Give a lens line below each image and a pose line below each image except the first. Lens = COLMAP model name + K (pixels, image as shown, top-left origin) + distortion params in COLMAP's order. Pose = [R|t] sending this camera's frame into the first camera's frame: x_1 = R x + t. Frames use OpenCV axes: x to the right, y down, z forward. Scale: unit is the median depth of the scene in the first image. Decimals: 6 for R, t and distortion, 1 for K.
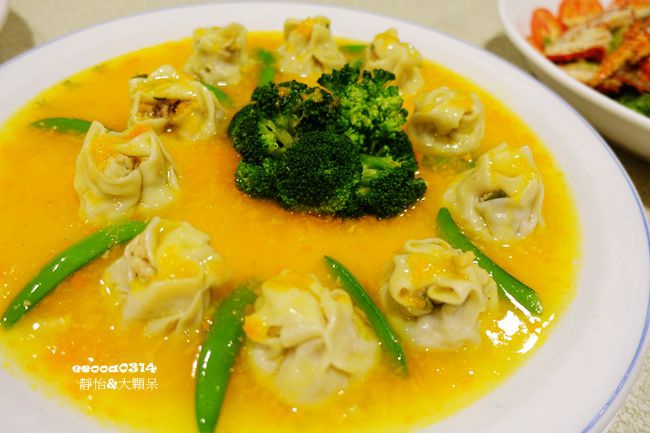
lens RADIAL K [[435.0, 0, 325.4], [0, 435.0, 218.1], [0, 0, 1]] dist [-0.009174, 0.004705]
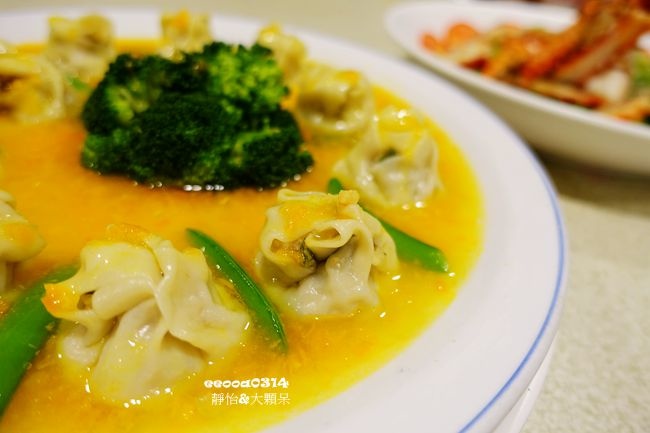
lens RADIAL K [[435.0, 0, 323.8], [0, 435.0, 215.5], [0, 0, 1]] dist [-0.009174, 0.004705]
pose [[0.984668, -0.062518, 0.162850, 0.111273], [0.086489, 0.985712, -0.144541, 0.188618], [-0.151486, 0.156409, 0.976006, 0.167653]]
